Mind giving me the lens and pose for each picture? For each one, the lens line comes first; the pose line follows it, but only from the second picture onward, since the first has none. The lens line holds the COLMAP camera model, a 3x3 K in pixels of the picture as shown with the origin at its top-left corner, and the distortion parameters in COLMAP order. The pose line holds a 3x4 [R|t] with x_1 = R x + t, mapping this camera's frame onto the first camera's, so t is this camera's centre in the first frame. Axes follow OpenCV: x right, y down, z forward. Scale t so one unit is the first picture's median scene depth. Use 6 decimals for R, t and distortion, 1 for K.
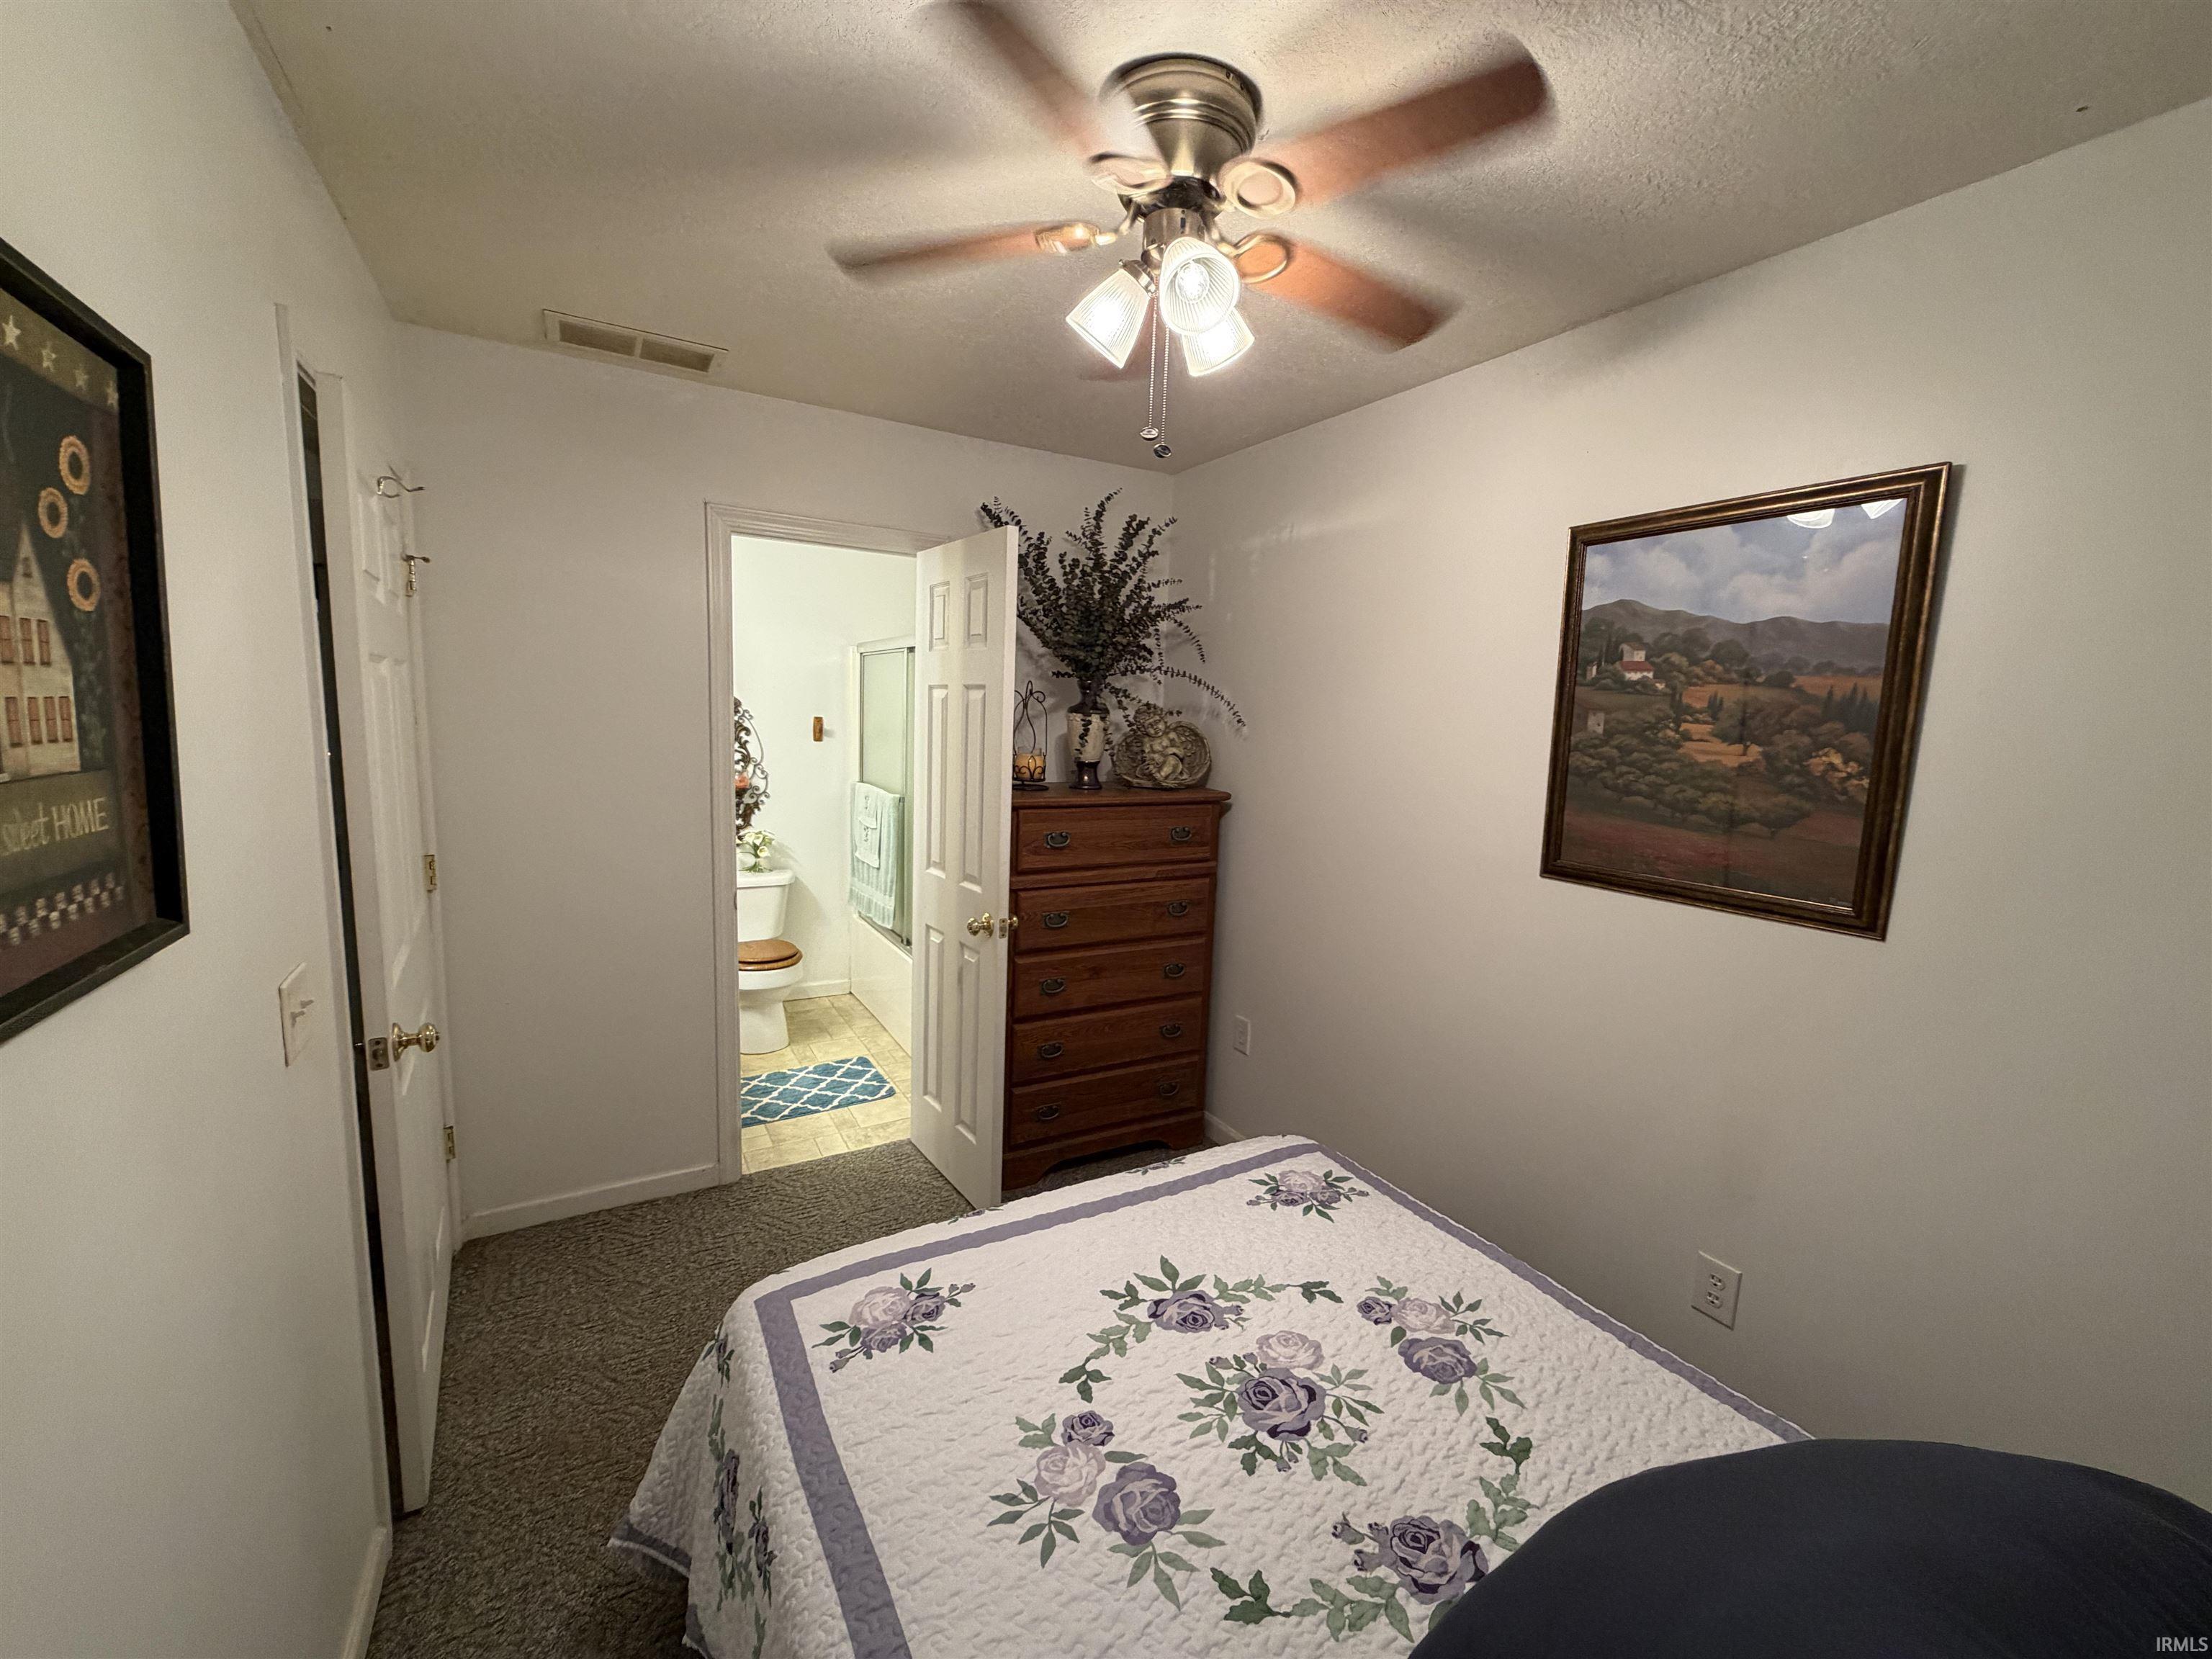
lens RADIAL K [[879.8, 0, 1098.5], [0, 879.8, 825.5], [0, 0, 1]] dist [0.001028, -0.000518]
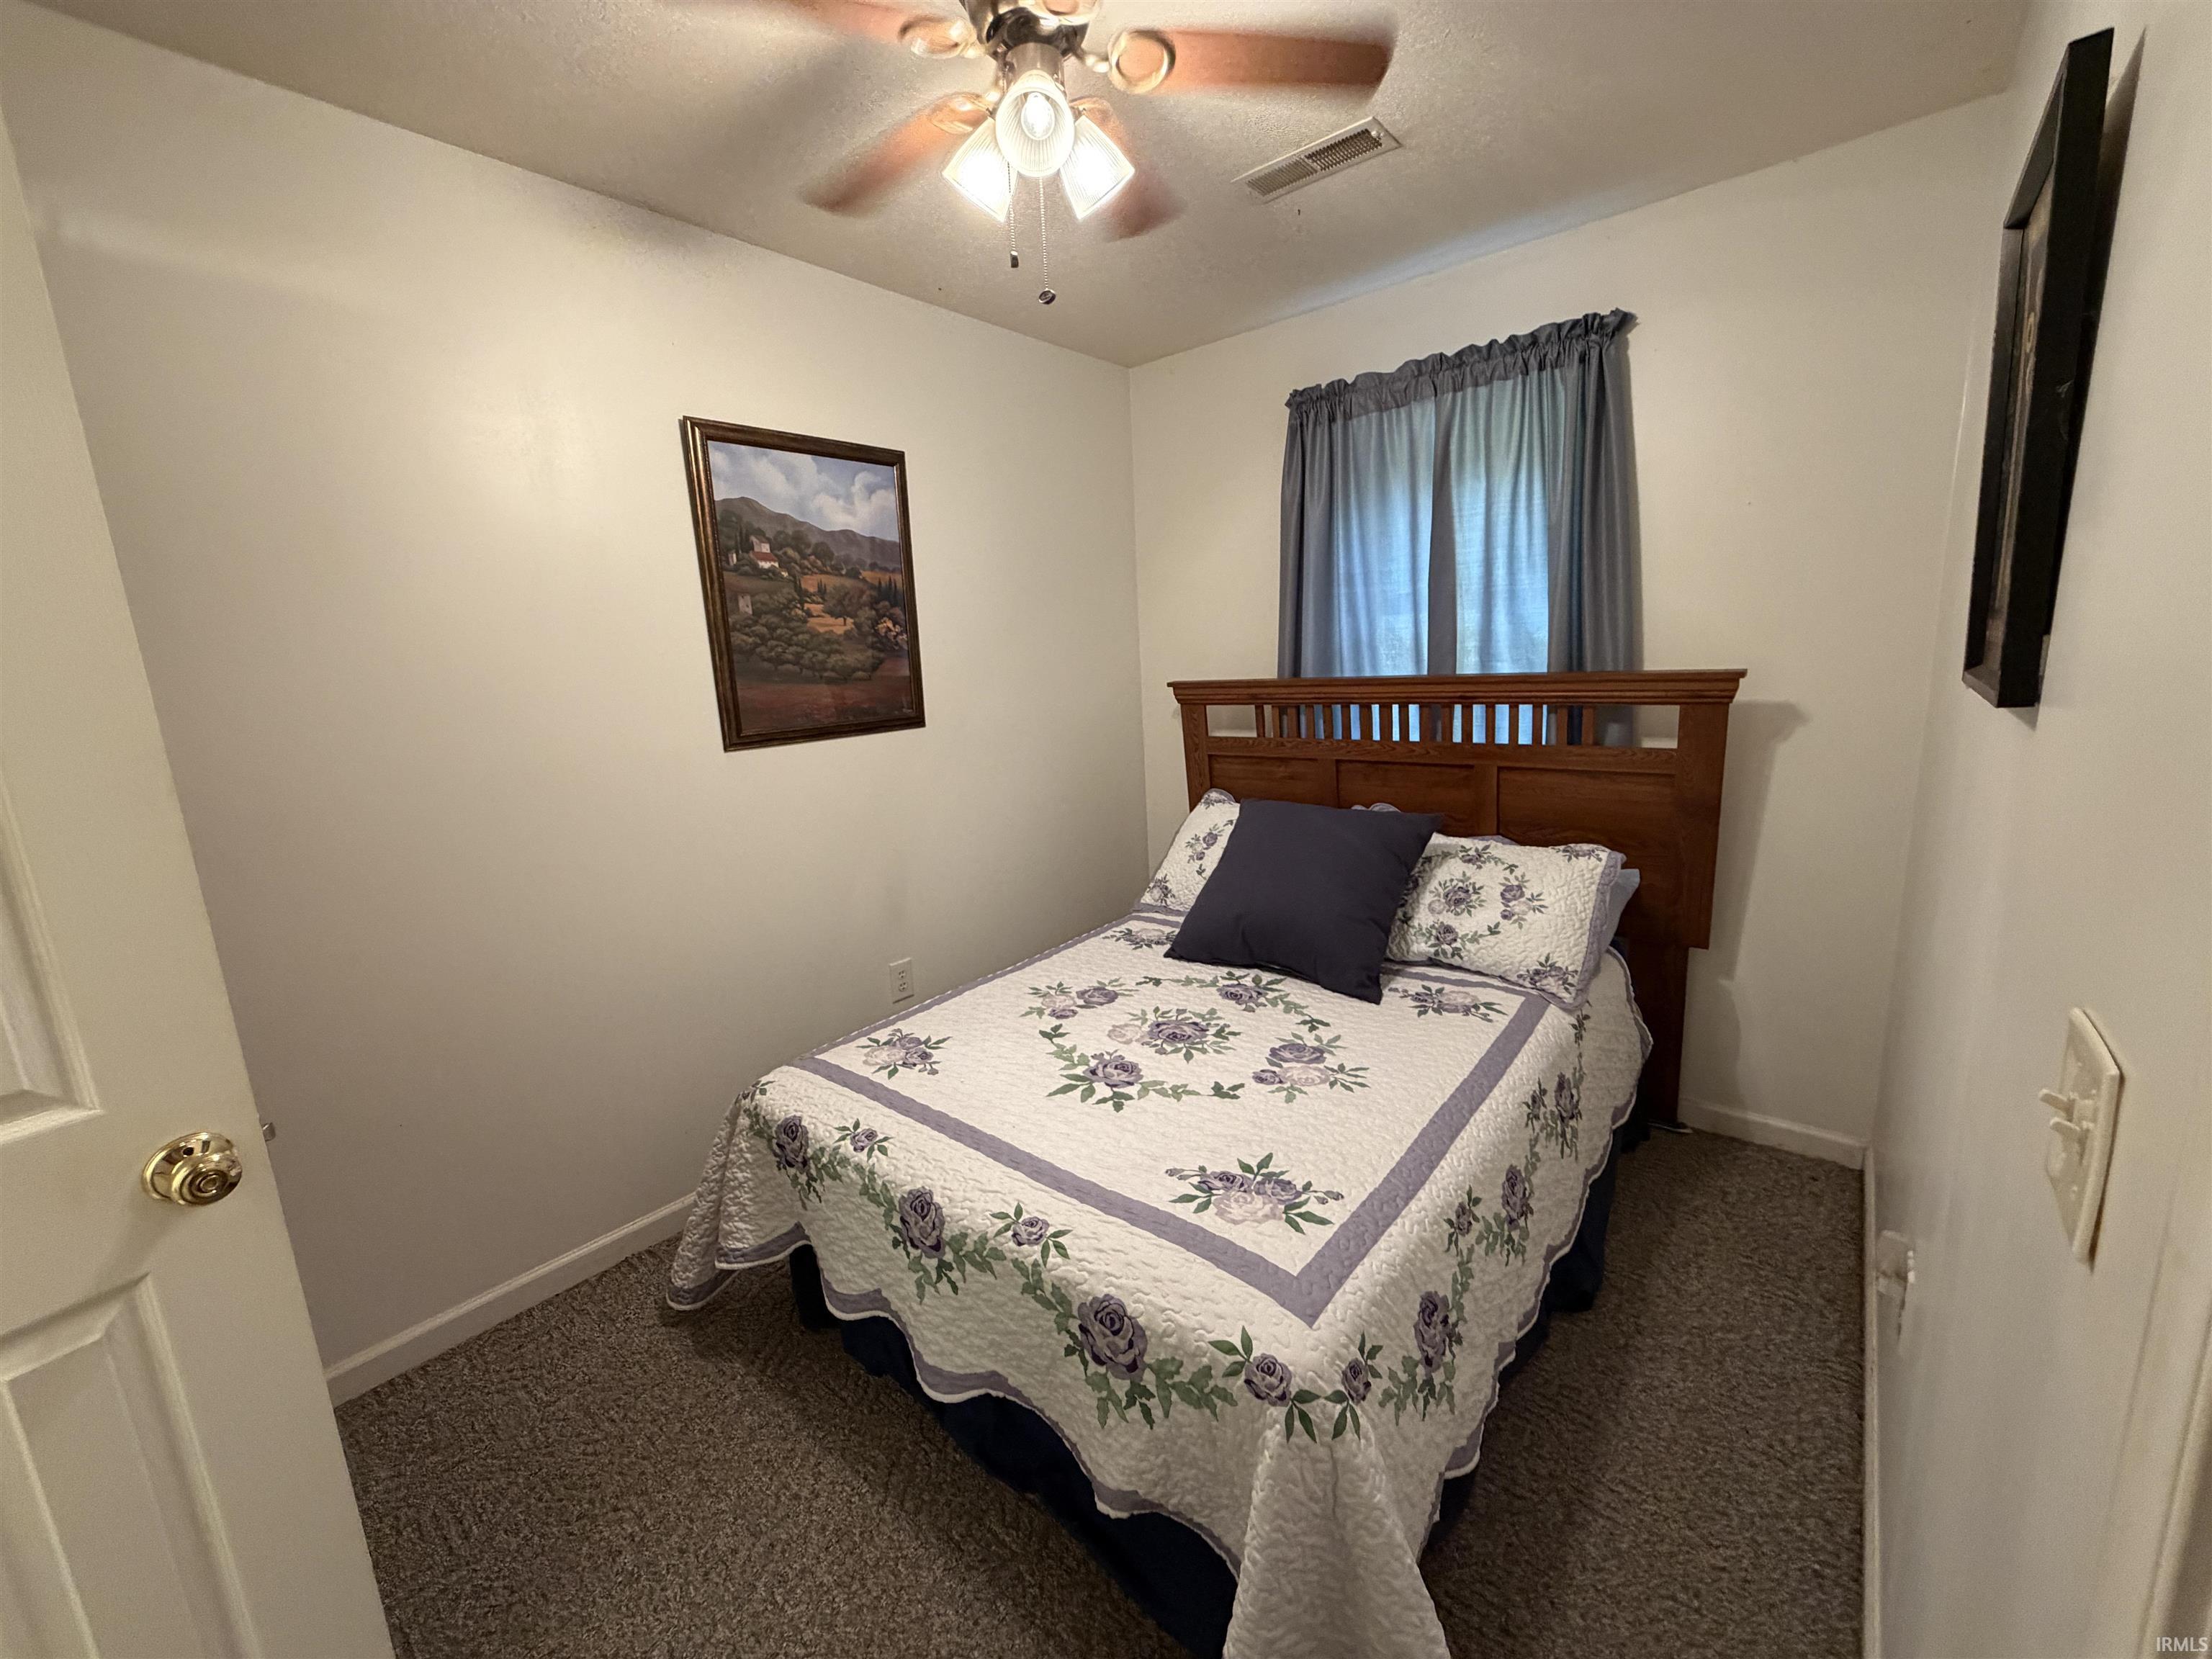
lens RADIAL K [[879.8, 0, 1101.8], [0, 879.8, 827.7], [0, 0, 1]] dist [0.001028, -0.000518]
pose [[-0.339750, -0.200620, 0.918870, -0.780299], [0.160395, 0.950314, 0.266791, -0.079003], [-0.926738, 0.238024, -0.290691, 1.069282]]
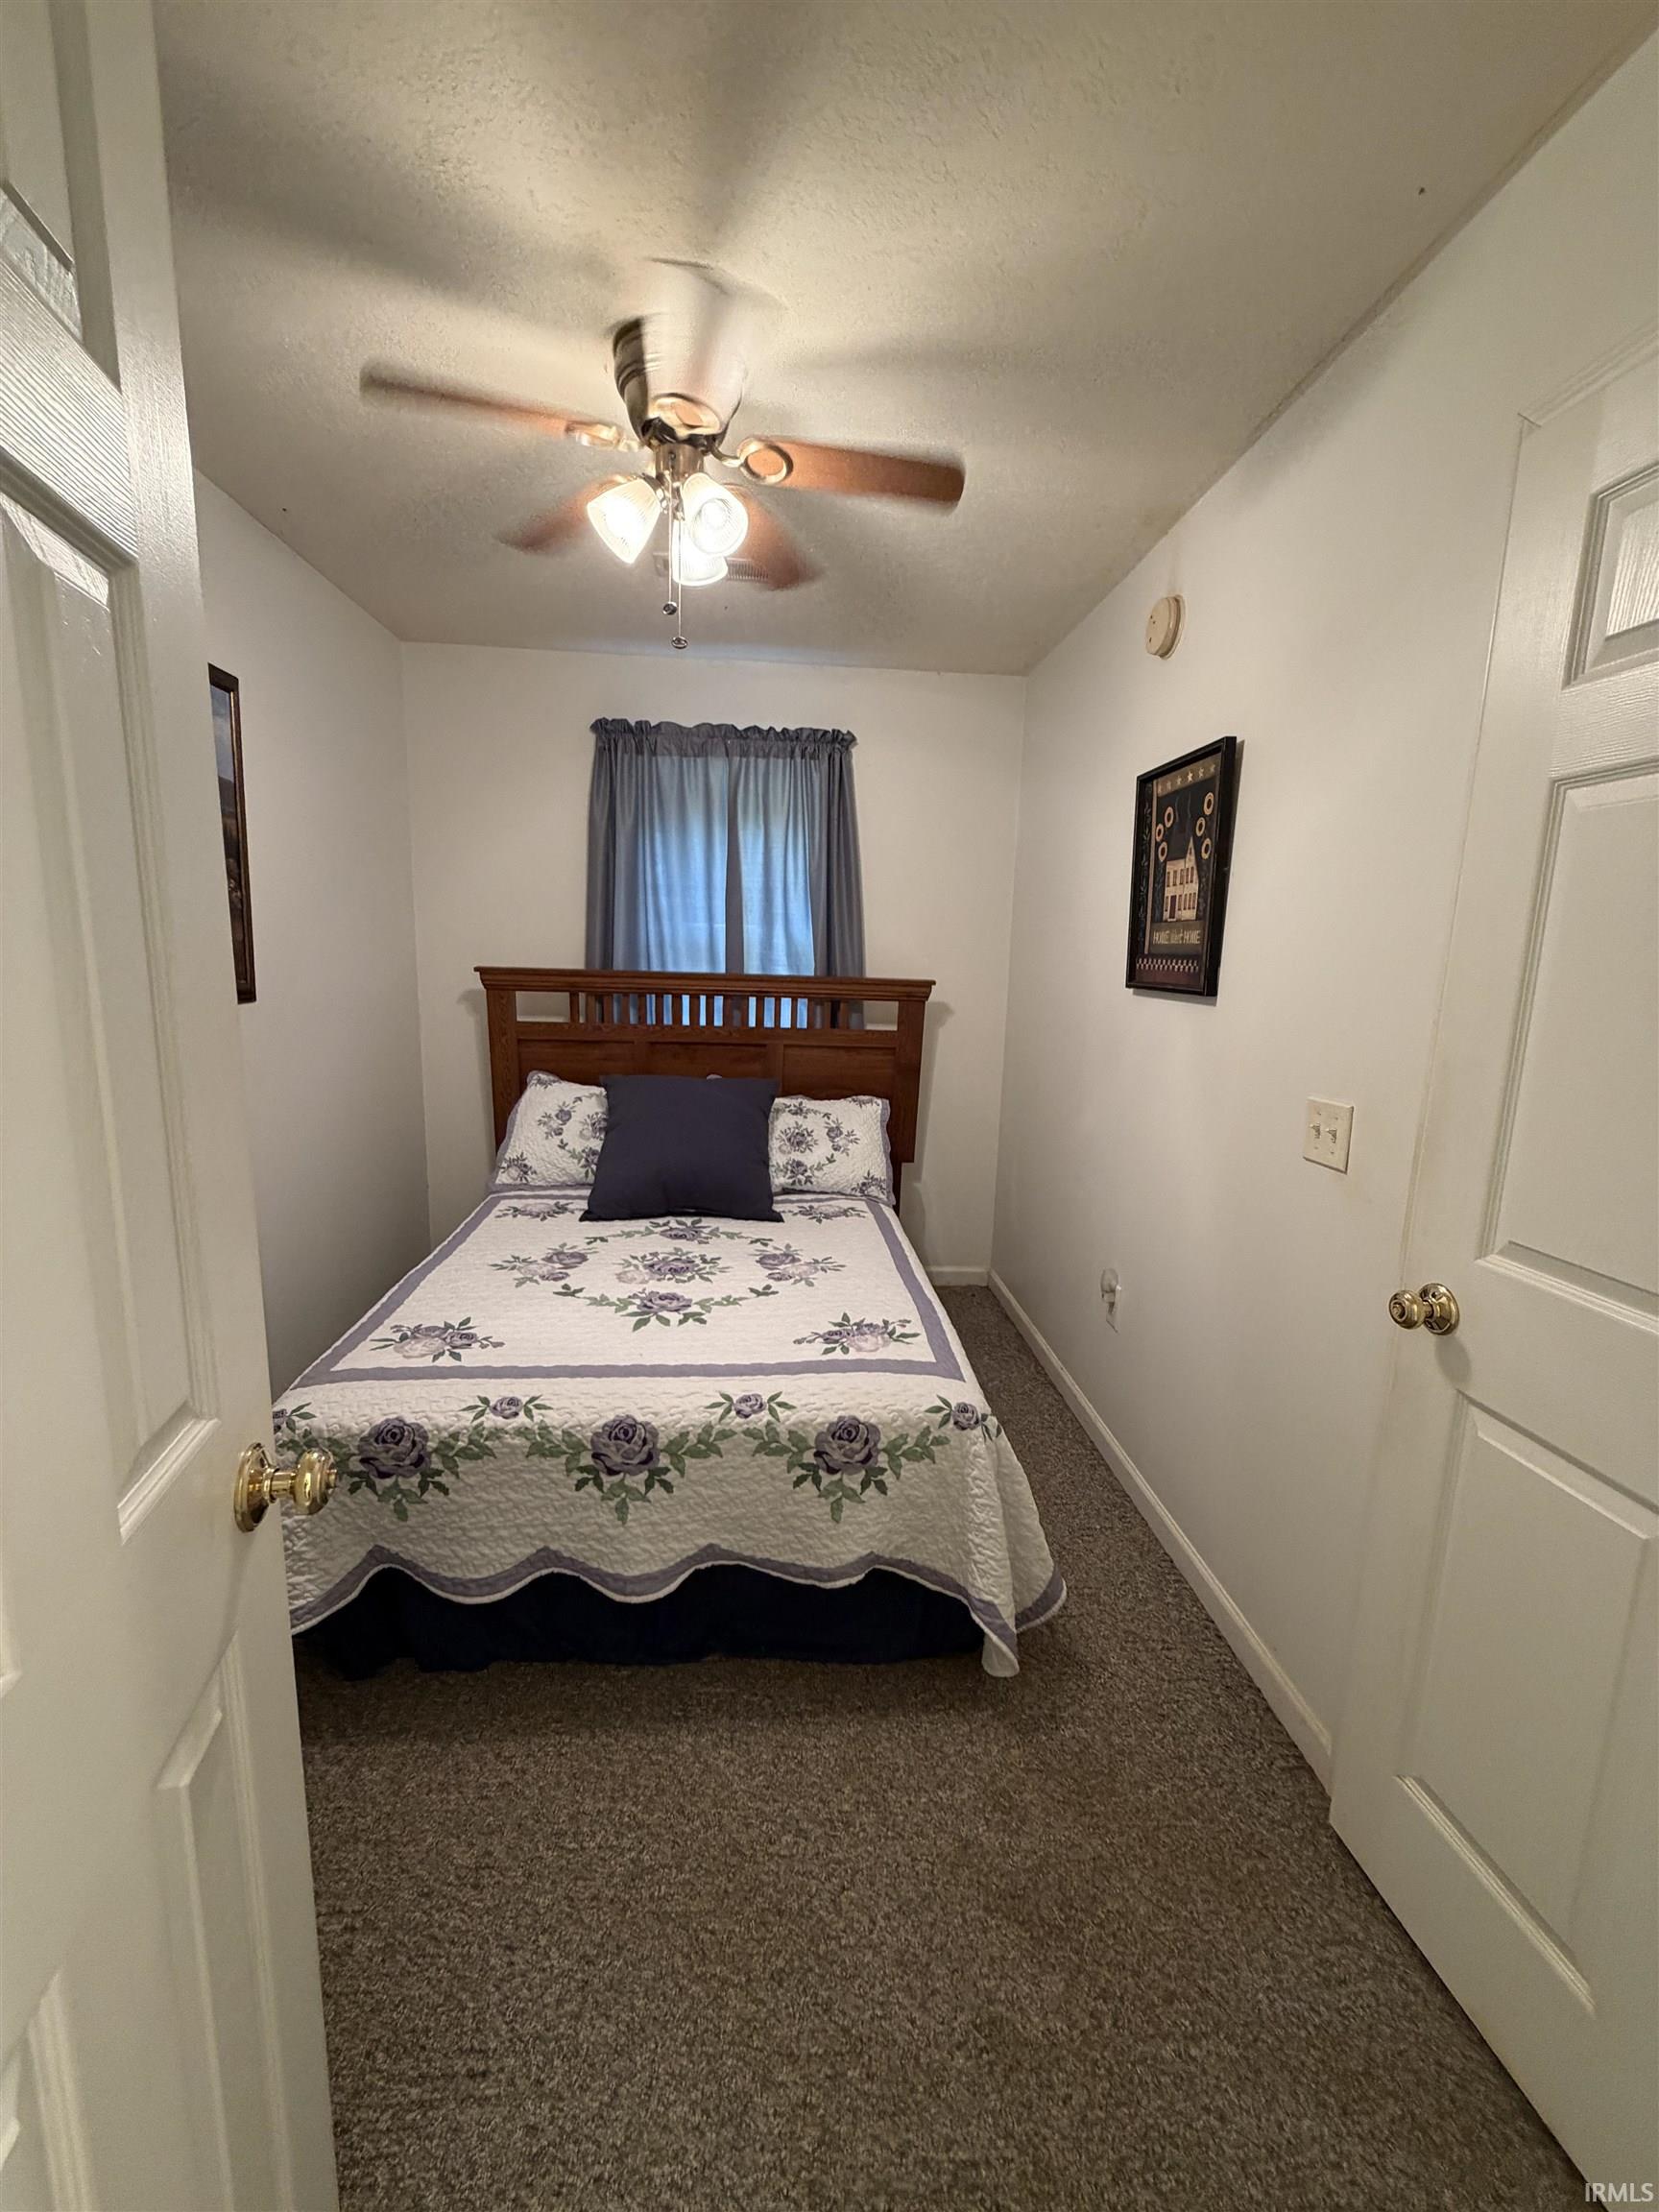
lens RADIAL K [[879.8, 0, 829.7], [0, 879.8, 1100.5], [0, 0, 1]] dist [0.001028, -0.000518]
pose [[-0.900368, -0.133254, 0.414222, -0.553641], [-0.004494, 0.954751, 0.297373, -0.138453], [-0.435105, 0.265883, -0.860226, 1.656718]]
